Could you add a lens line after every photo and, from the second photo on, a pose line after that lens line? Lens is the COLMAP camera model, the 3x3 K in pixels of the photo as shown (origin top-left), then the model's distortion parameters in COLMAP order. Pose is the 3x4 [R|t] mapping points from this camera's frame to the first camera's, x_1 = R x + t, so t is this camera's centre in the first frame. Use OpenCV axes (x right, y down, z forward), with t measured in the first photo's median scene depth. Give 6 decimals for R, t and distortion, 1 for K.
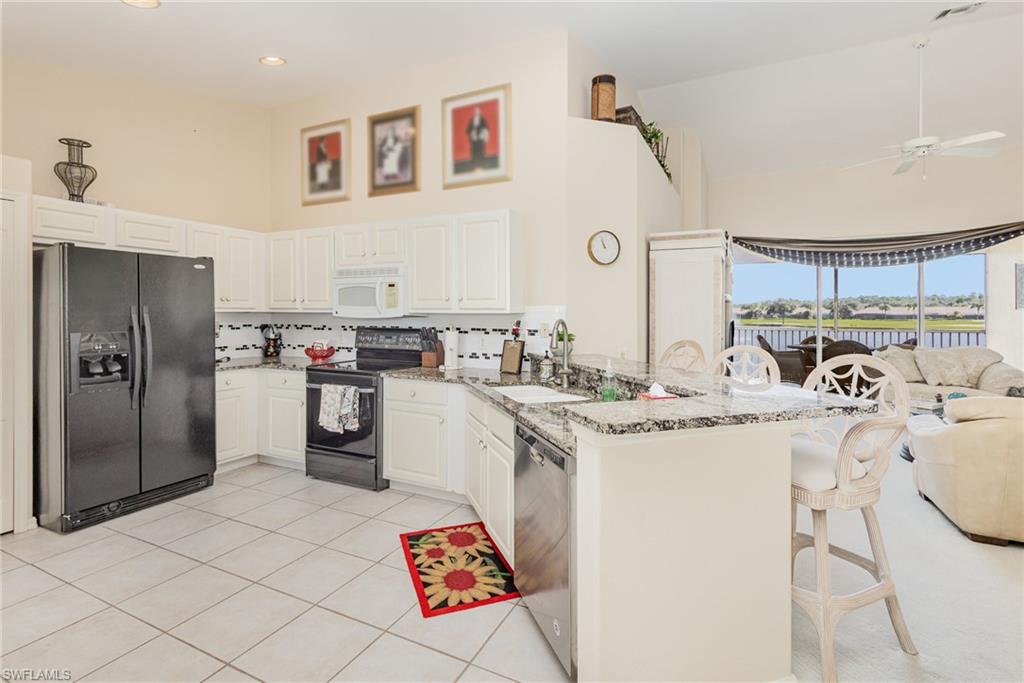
lens RADIAL K [[477.3, 0, 512.4], [0, 477.3, 322.3], [0, 0, 1]] dist [-0.000968, -0.000708]
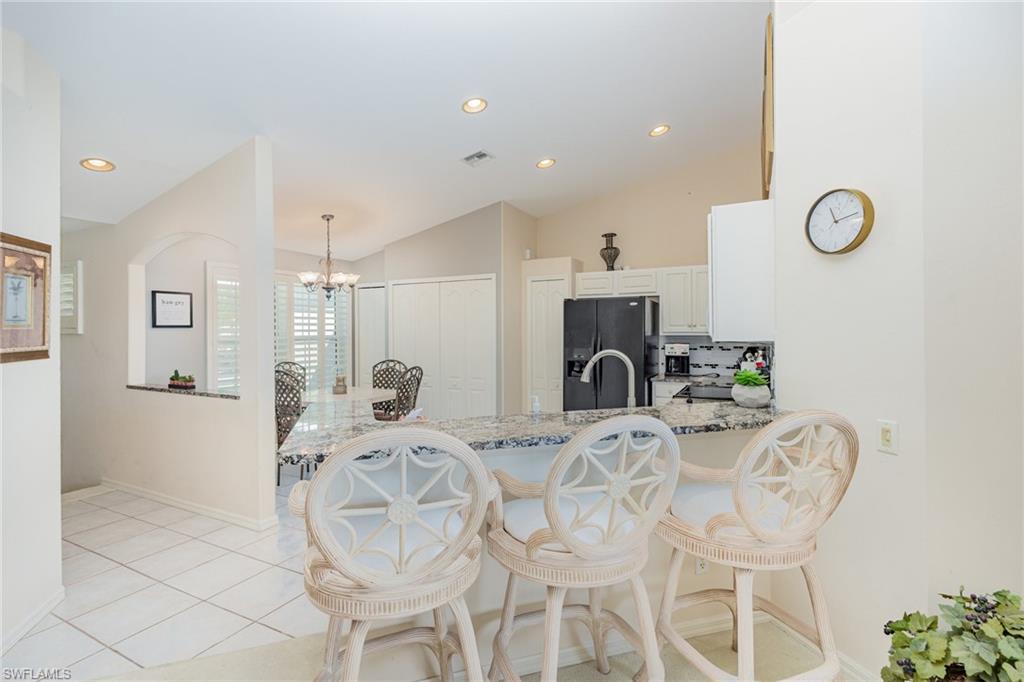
lens RADIAL K [[477.3, 0, 511.2], [0, 477.3, 340.8], [0, 0, 1]] dist [-0.000968, -0.000708]
pose [[0.005022, 0.013013, -0.999903, 0.691695], [-0.012182, 0.999842, 0.012951, -0.020759], [0.999913, 0.012115, 0.005180, 0.588988]]
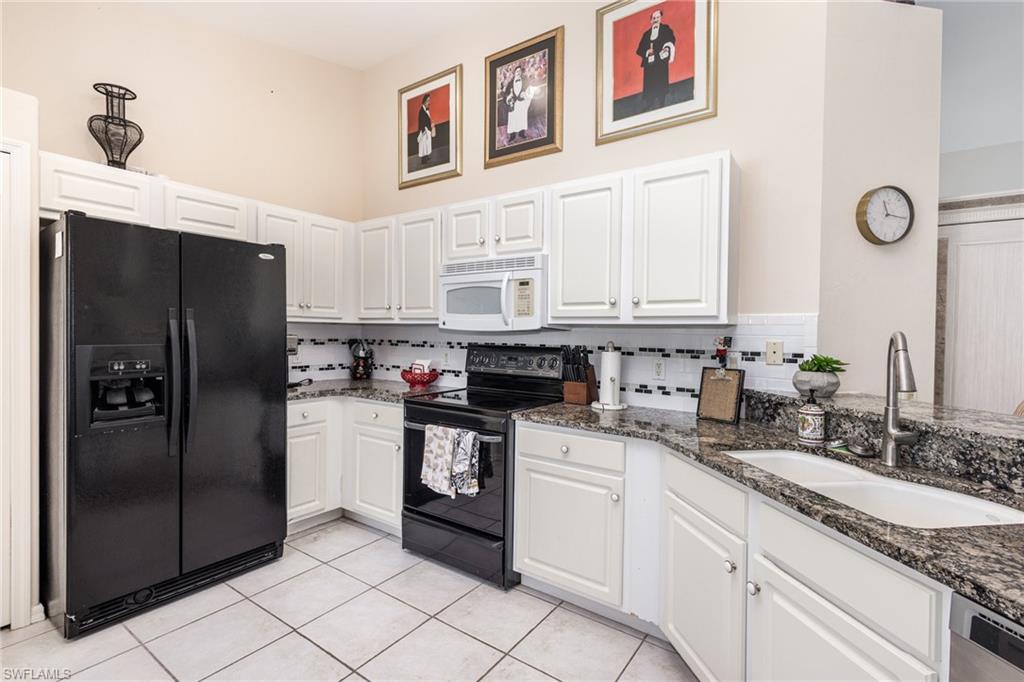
lens RADIAL K [[477.3, 0, 518.1], [0, 477.3, 348.1], [0, 0, 1]] dist [-0.000968, -0.000708]
pose [[0.987385, 0.016117, -0.157513, -0.153369], [-0.014210, 0.999812, 0.013226, 0.006531], [0.157696, -0.010821, 0.987428, 0.323280]]
